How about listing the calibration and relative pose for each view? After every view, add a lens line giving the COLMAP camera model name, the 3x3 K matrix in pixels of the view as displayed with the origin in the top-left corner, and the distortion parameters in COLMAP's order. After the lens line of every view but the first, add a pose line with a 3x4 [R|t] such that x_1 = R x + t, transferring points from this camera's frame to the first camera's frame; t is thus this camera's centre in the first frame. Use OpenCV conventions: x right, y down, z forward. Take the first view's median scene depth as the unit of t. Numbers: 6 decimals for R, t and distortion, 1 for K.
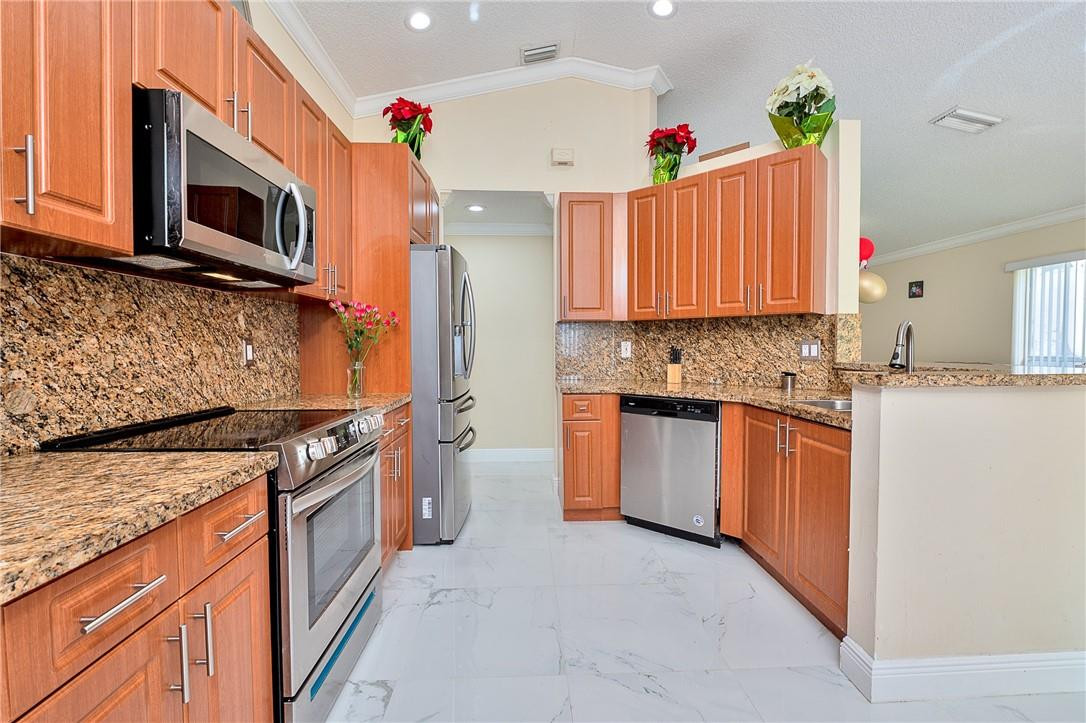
lens RADIAL K [[482.4, 0, 545.7], [0, 482.4, 359.1], [0, 0, 1]] dist [-0.002279, -0.000772]
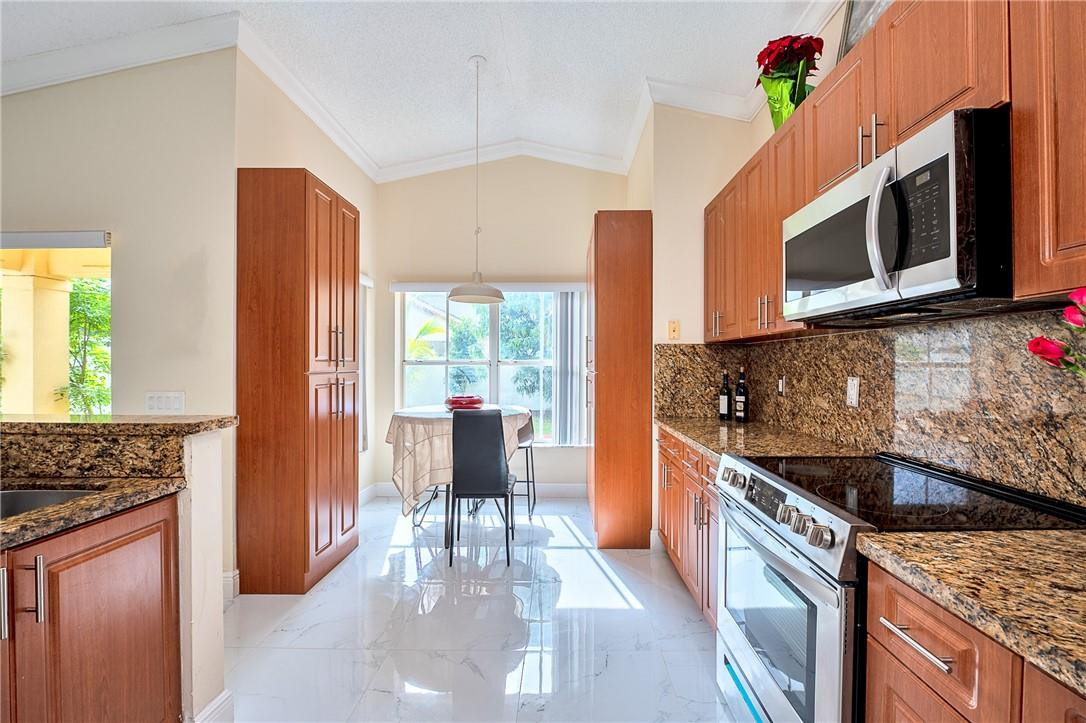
lens RADIAL K [[482.4, 0, 545.7], [0, 482.4, 359.1], [0, 0, 1]] dist [-0.002279, -0.000772]
pose [[-0.997304, 0.000793, 0.073375, -0.082623], [0.002271, 0.999796, 0.020067, -0.104337], [-0.073344, 0.020179, -0.997103, 1.829995]]
